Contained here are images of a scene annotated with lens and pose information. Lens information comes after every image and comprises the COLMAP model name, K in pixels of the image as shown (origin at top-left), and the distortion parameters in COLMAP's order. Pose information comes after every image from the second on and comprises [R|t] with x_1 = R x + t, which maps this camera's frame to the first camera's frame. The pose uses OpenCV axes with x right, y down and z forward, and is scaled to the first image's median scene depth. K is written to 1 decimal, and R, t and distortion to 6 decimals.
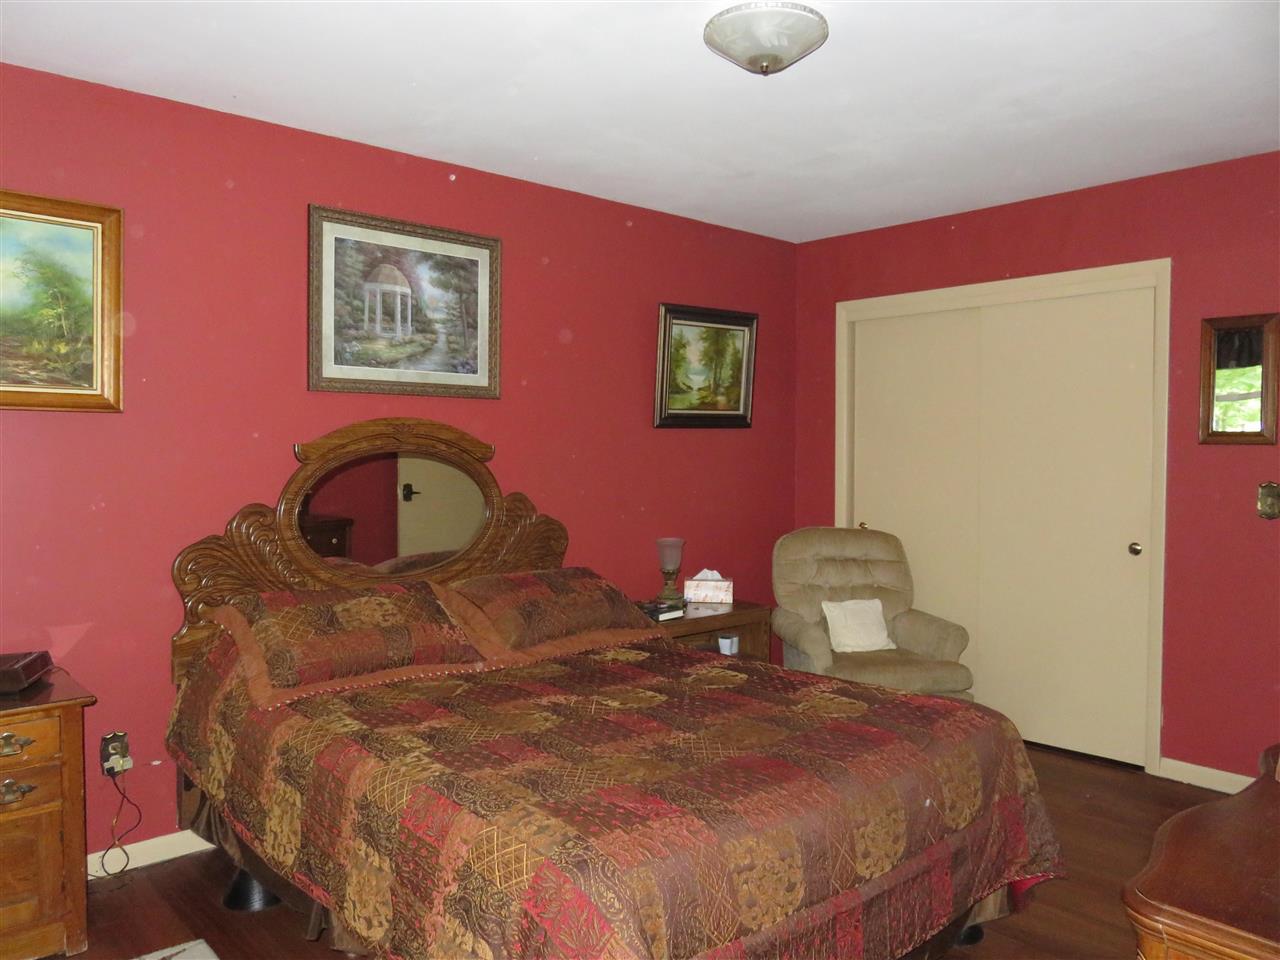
lens RADIAL K [[962.3, 0, 642.6], [0, 962.3, 476.2], [0, 0, 1]] dist [0.011395, -0.003763]
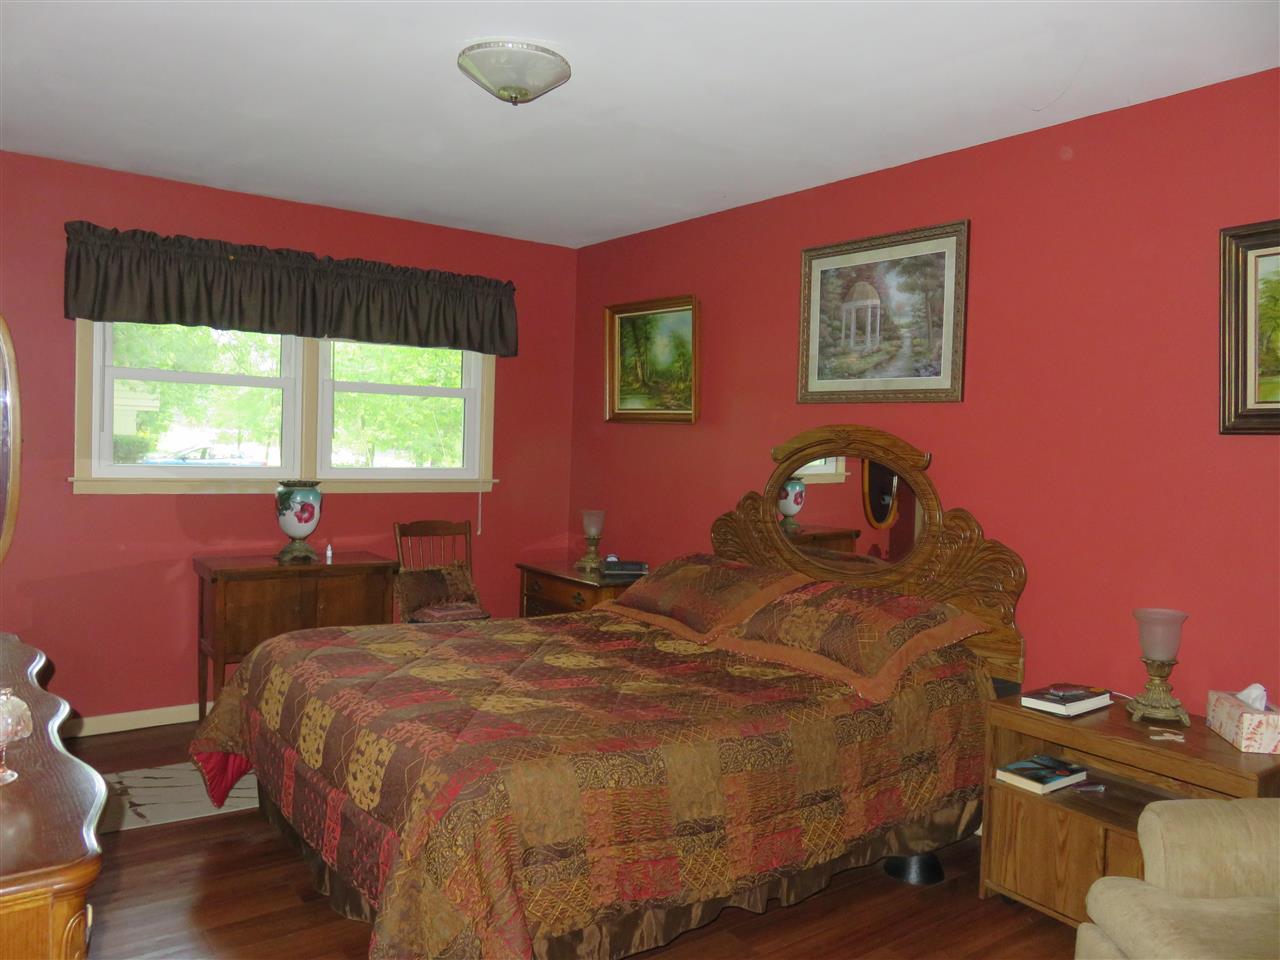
lens RADIAL K [[962.3, 0, 642.5], [0, 962.3, 482.9], [0, 0, 1]] dist [0.011395, -0.003763]
pose [[-0.088402, 0.032080, -0.995568, 0.809210], [-0.072042, 0.996658, 0.038512, -0.020255], [0.993476, 0.075128, -0.085795, 0.845389]]
